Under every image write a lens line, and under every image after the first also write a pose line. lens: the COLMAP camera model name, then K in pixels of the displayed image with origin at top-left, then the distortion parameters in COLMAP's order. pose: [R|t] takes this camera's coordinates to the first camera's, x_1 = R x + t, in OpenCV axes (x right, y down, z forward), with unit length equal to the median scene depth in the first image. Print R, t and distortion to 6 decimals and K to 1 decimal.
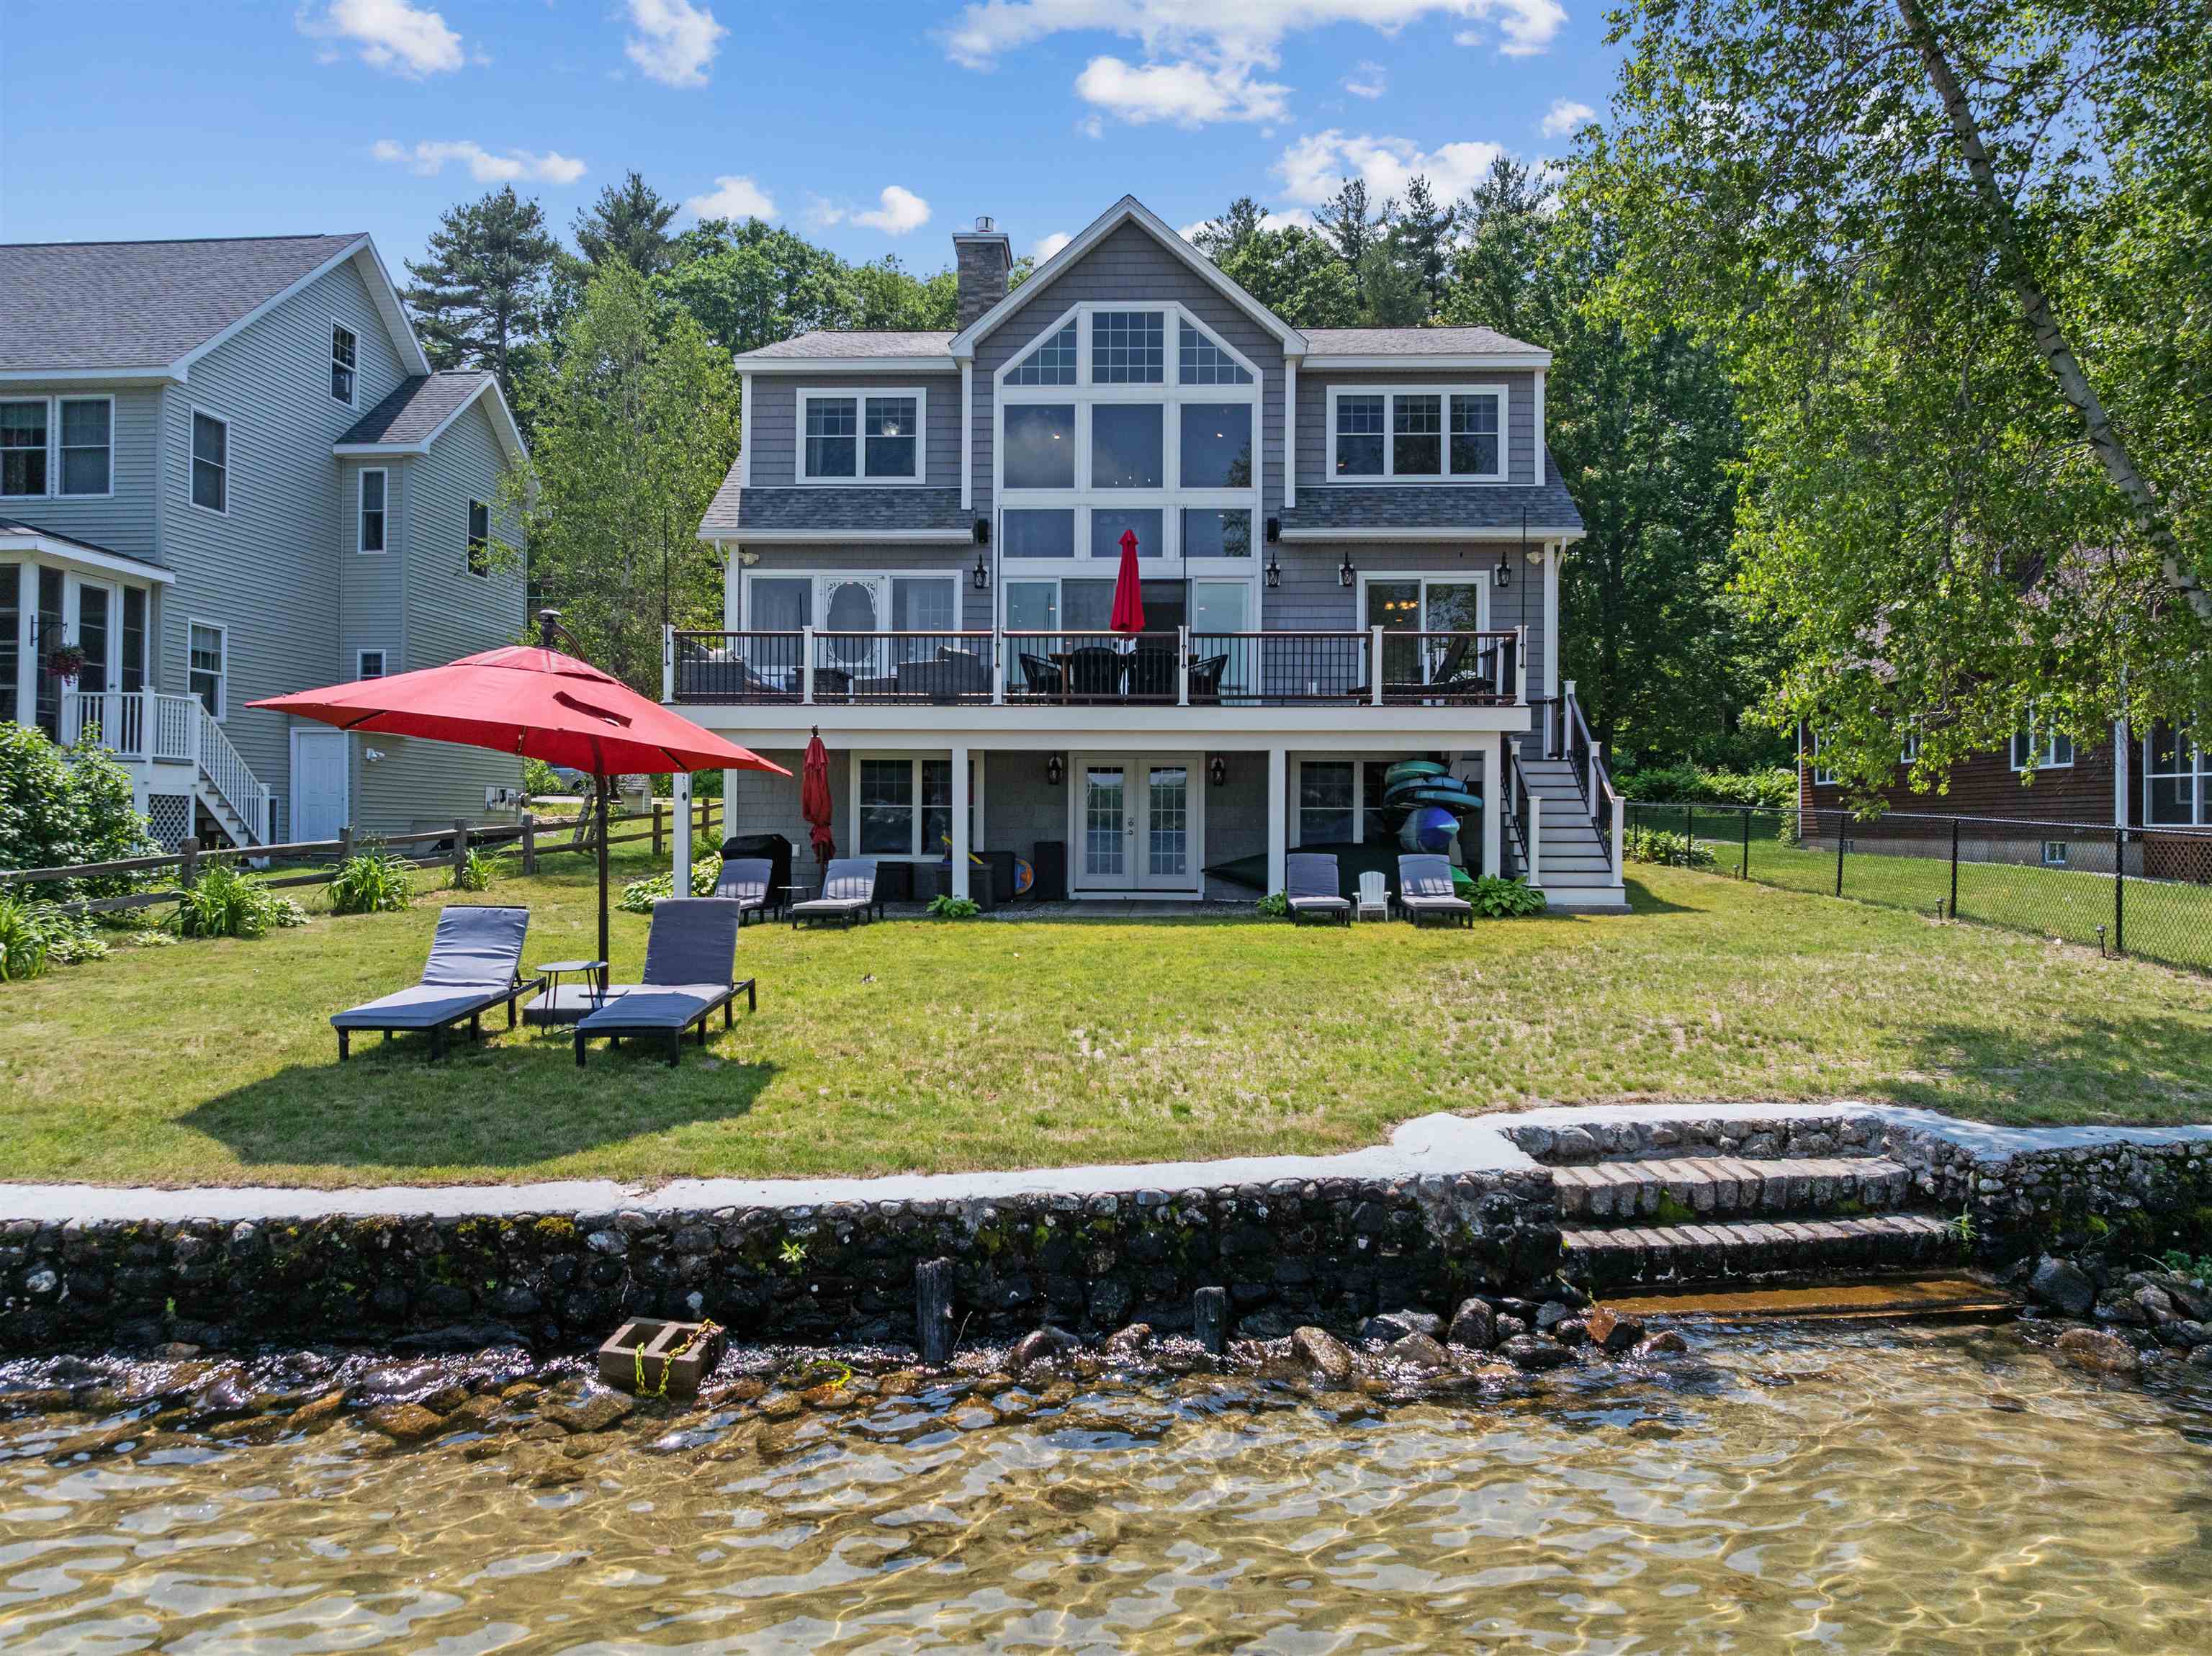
lens RADIAL K [[1527.2, 0, 1125.1], [0, 1527.2, 828.1], [0, 0, 1]] dist [-0.030140, -0.006756]
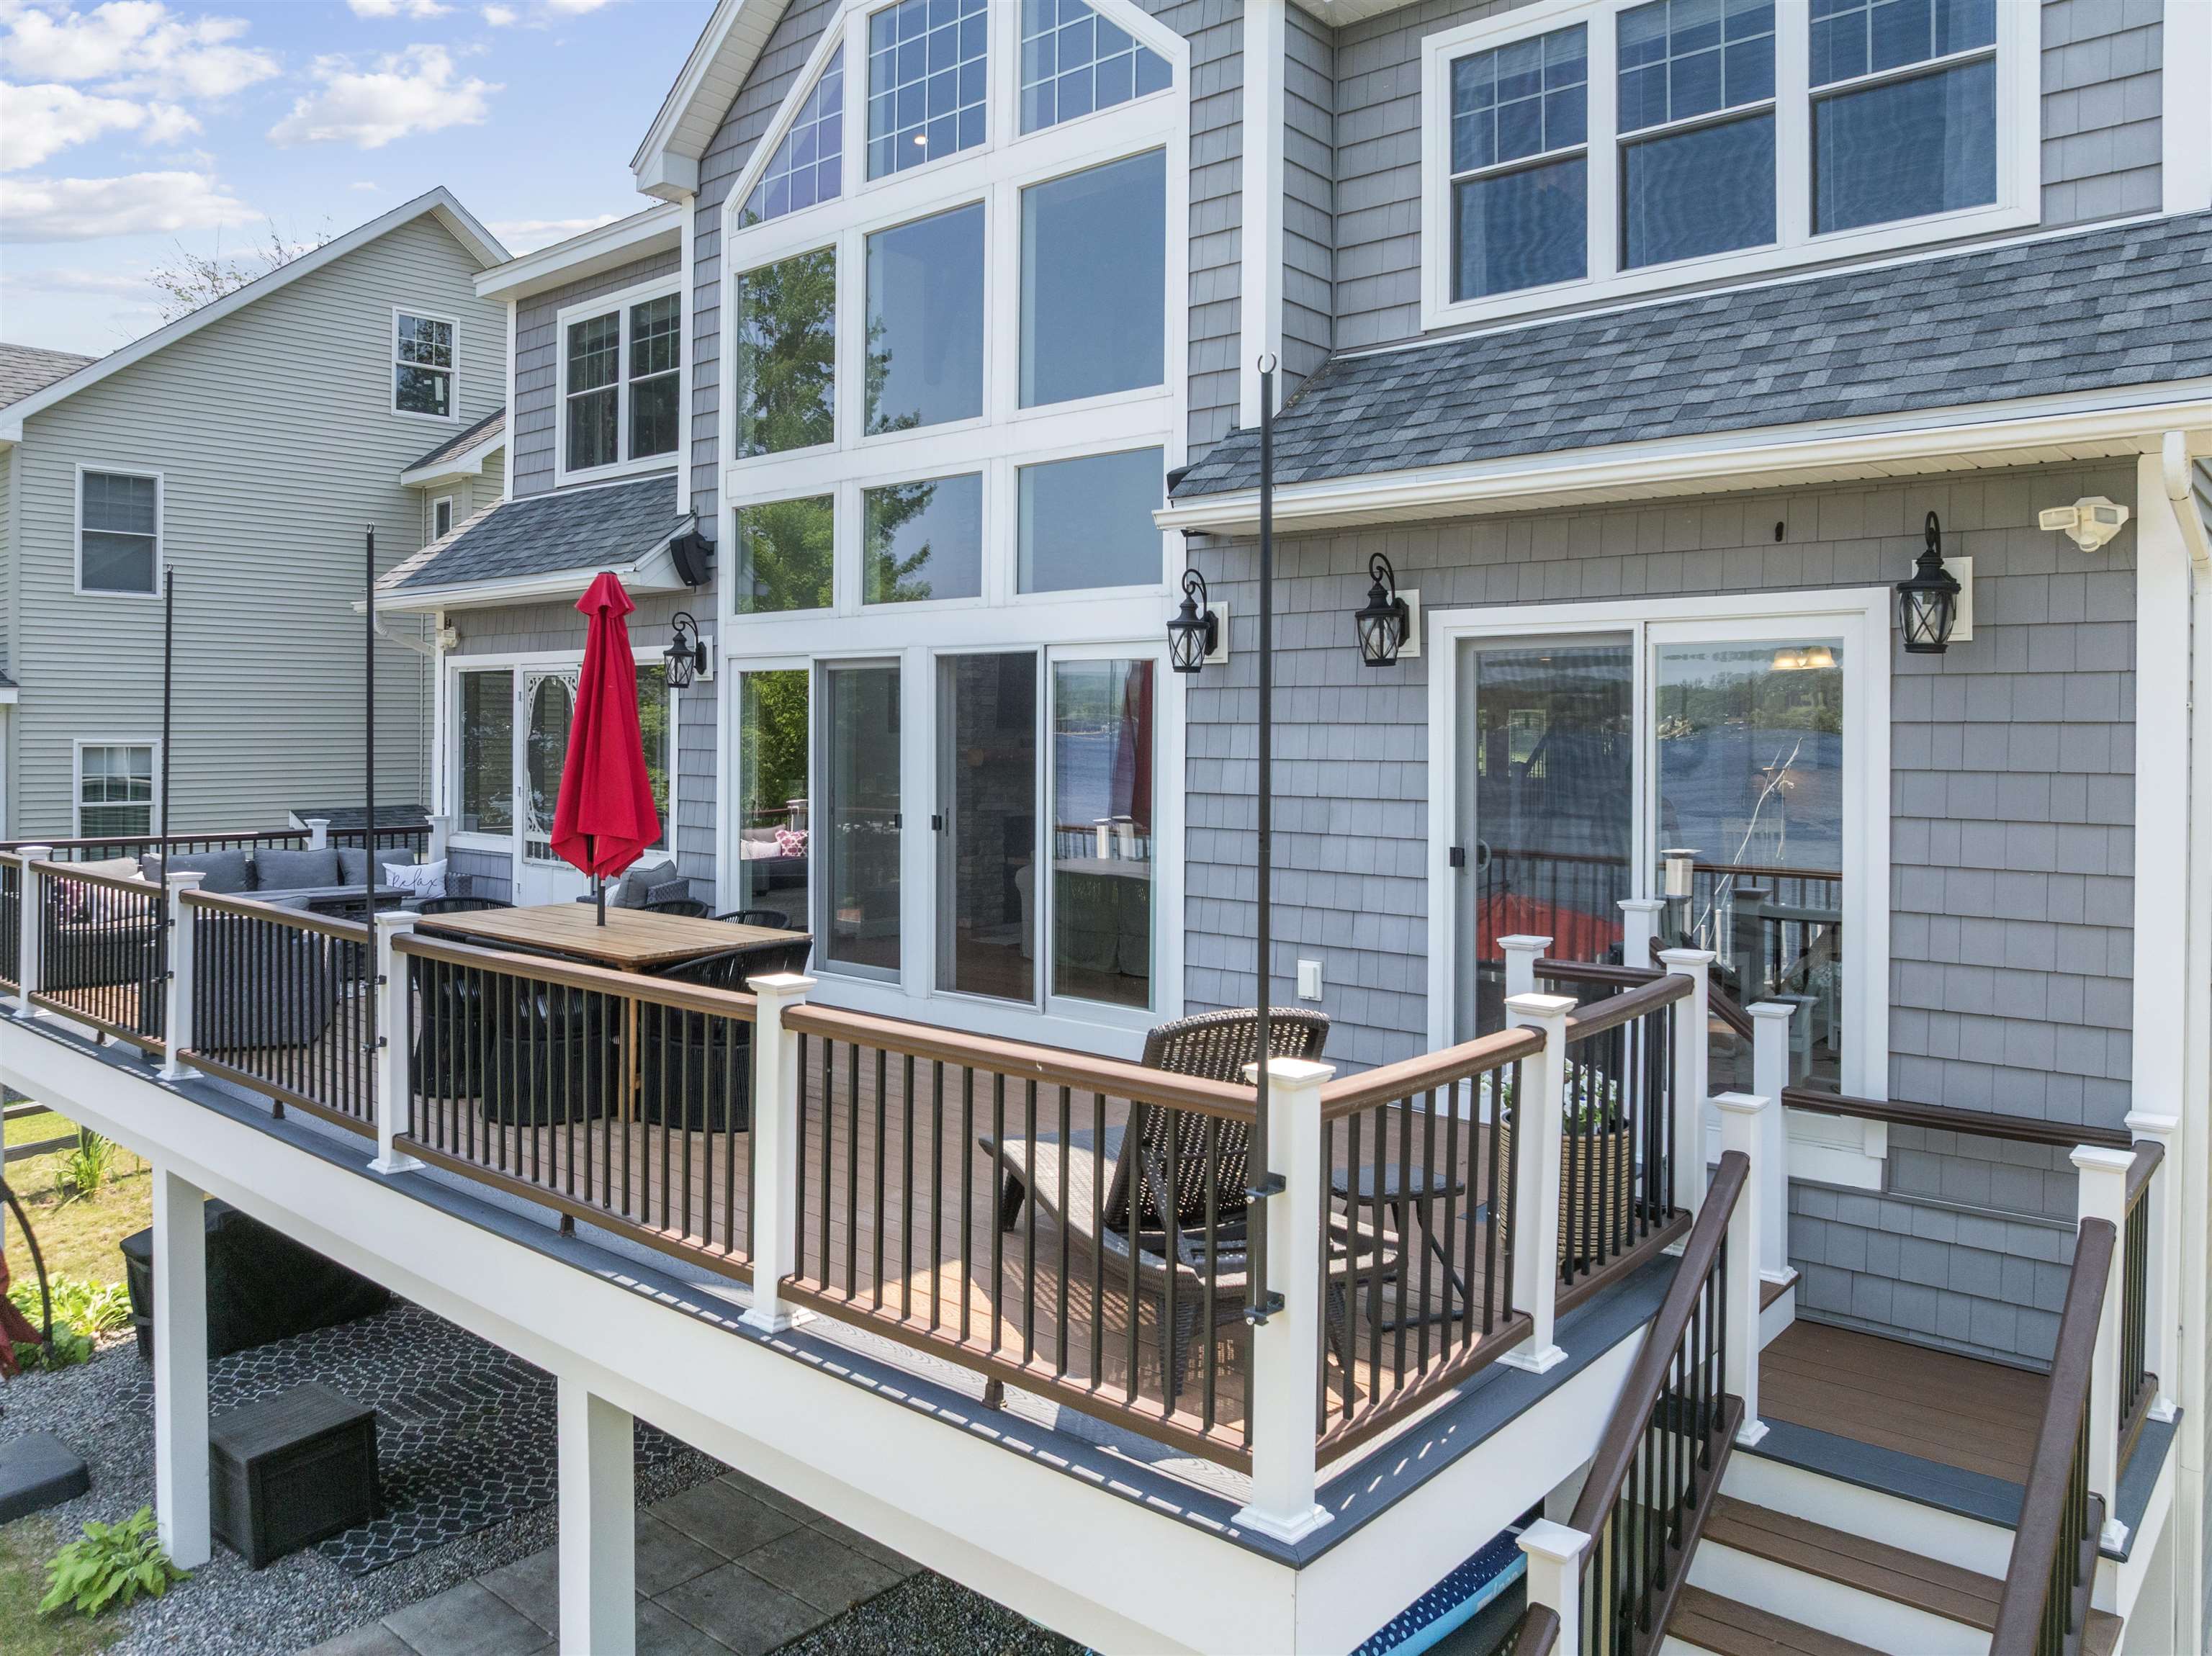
lens RADIAL K [[1567.3, 0, 1133.8], [0, 1567.3, 749.8], [0, 0, 1]] dist [-0.038871, 0.003754]
pose [[0.789517, 0.007101, -0.613688, 0.296378], [-0.003296, 0.999968, 0.007331, -0.141754], [0.613720, -0.003765, 0.789515, 0.710045]]
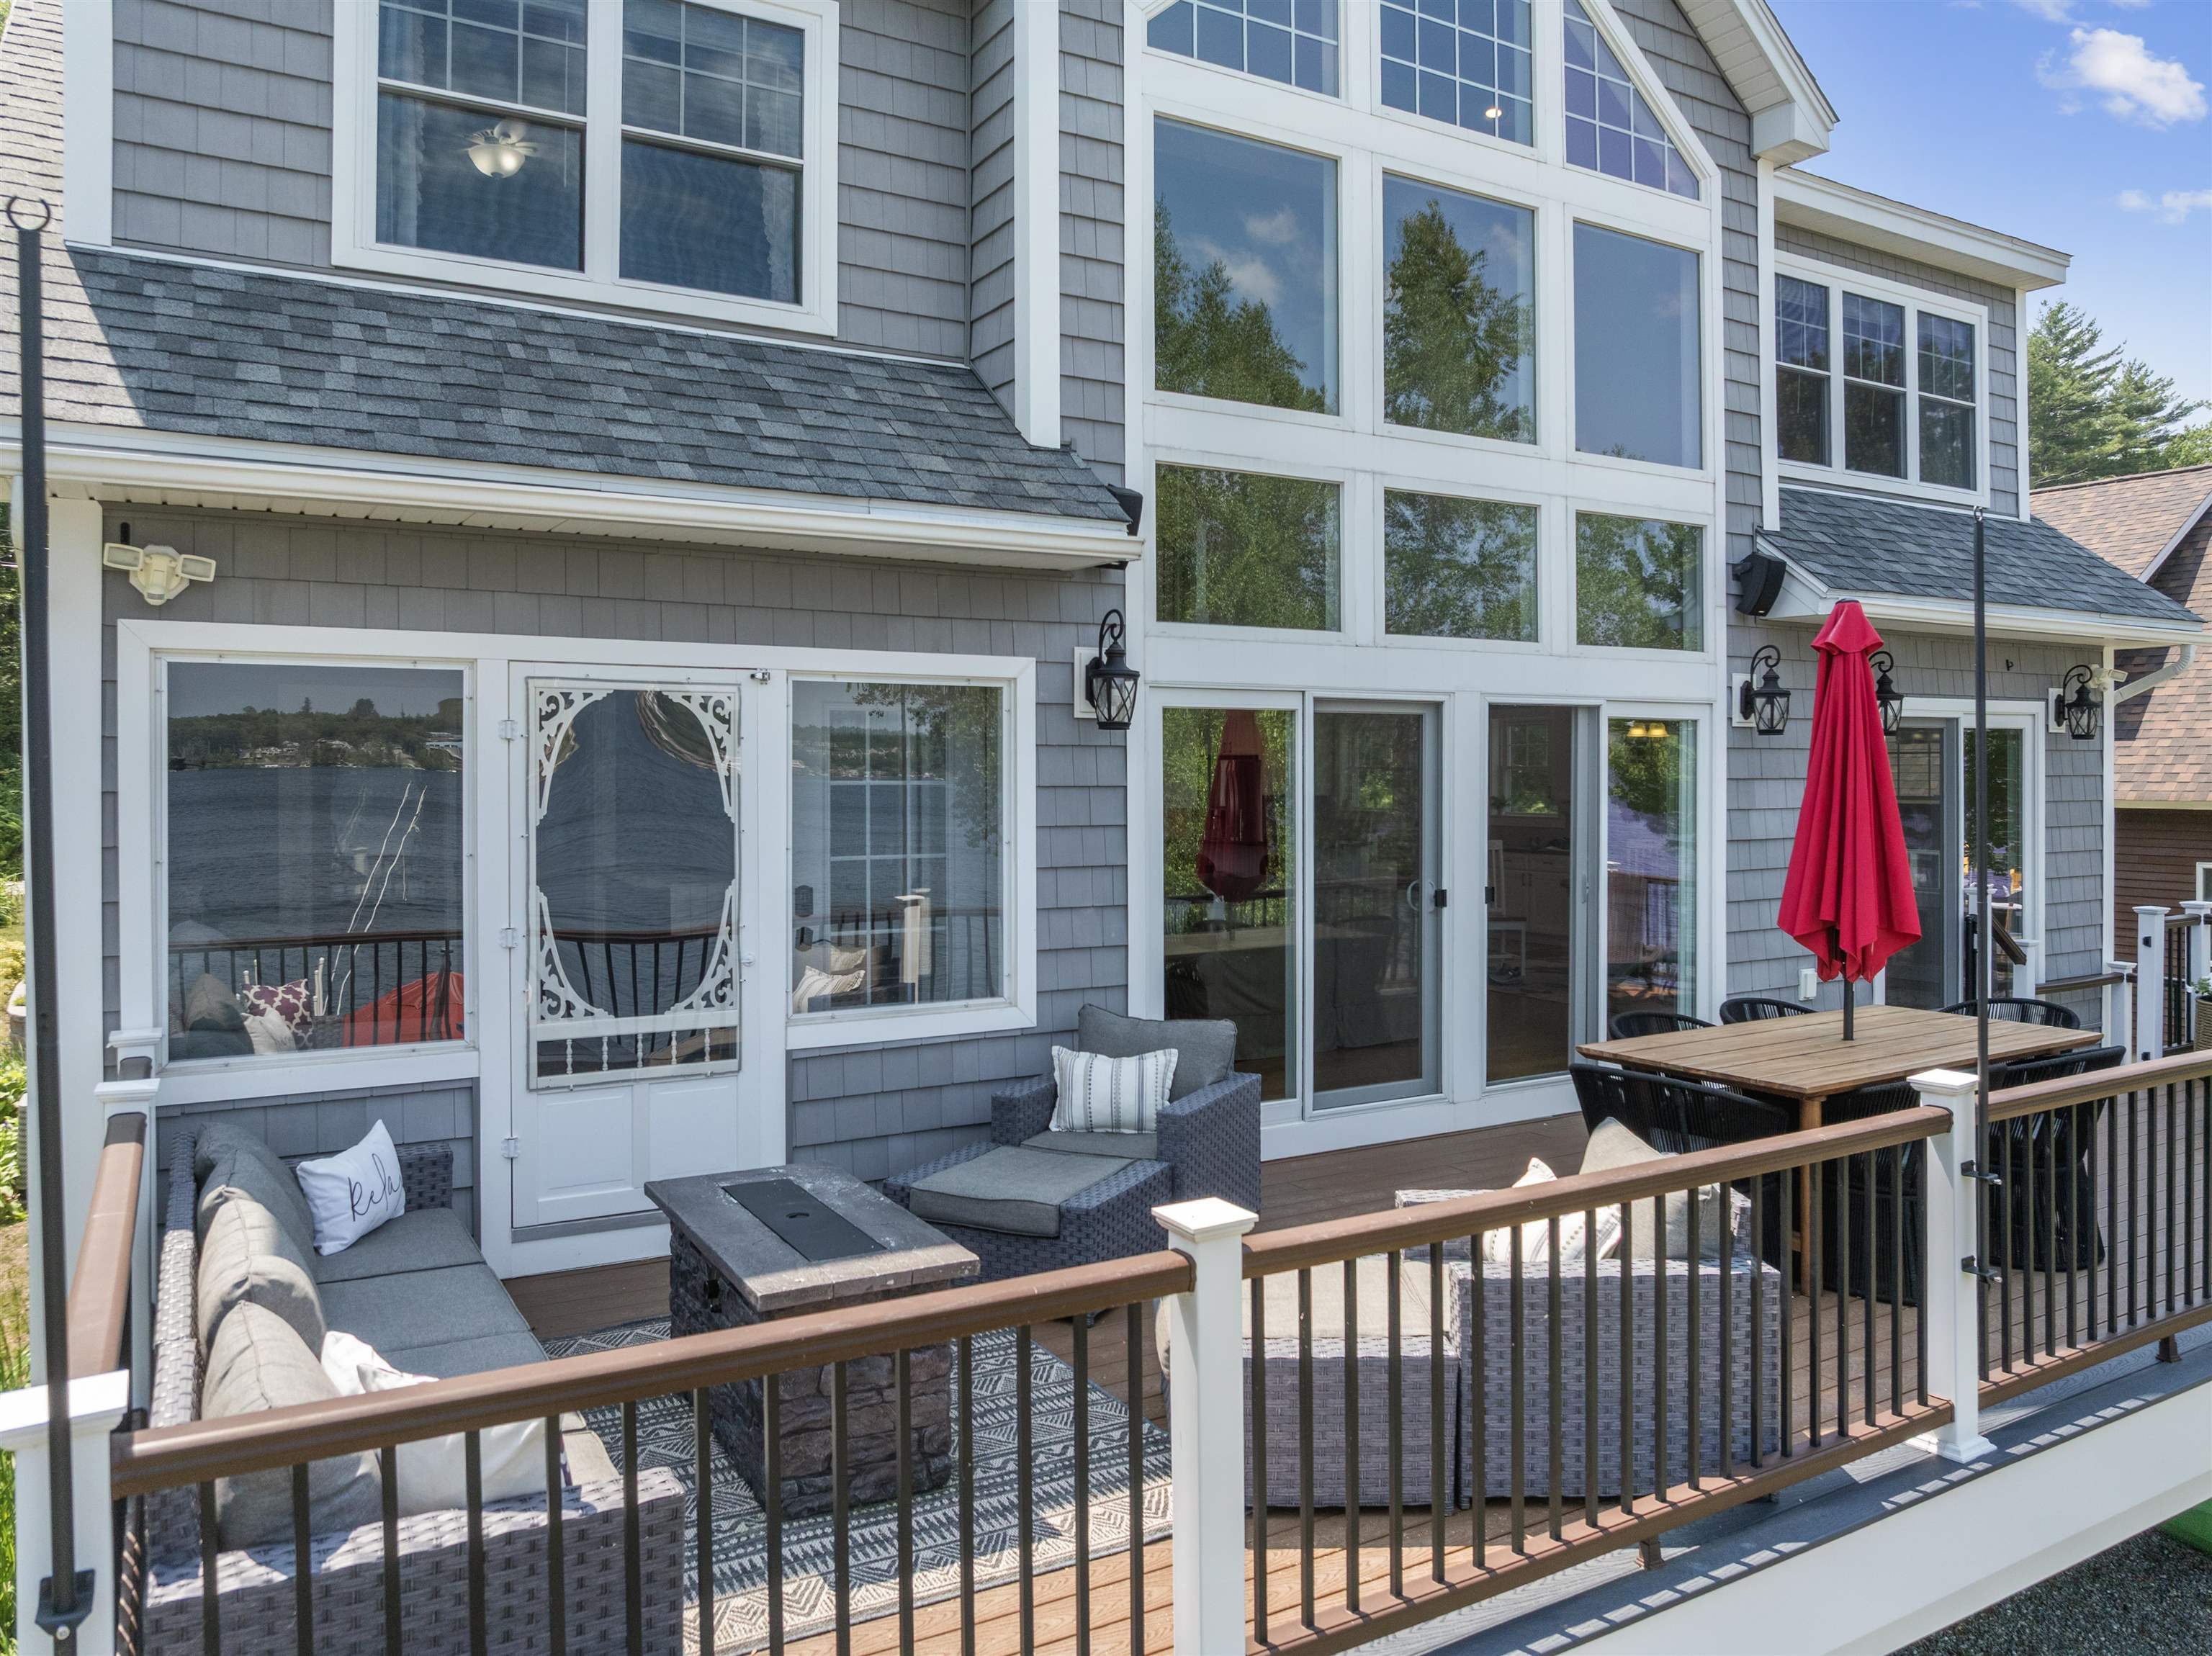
lens RADIAL K [[1575.6, 0, 1124.2], [0, 1575.6, 784.2], [0, 0, 1]] dist [-0.037025, -0.002639]
pose [[0.841308, -0.011446, 0.540435, -0.252598], [0.007197, 0.999924, 0.009975, -0.148843], [-0.540509, -0.004502, 0.841326, 0.744218]]
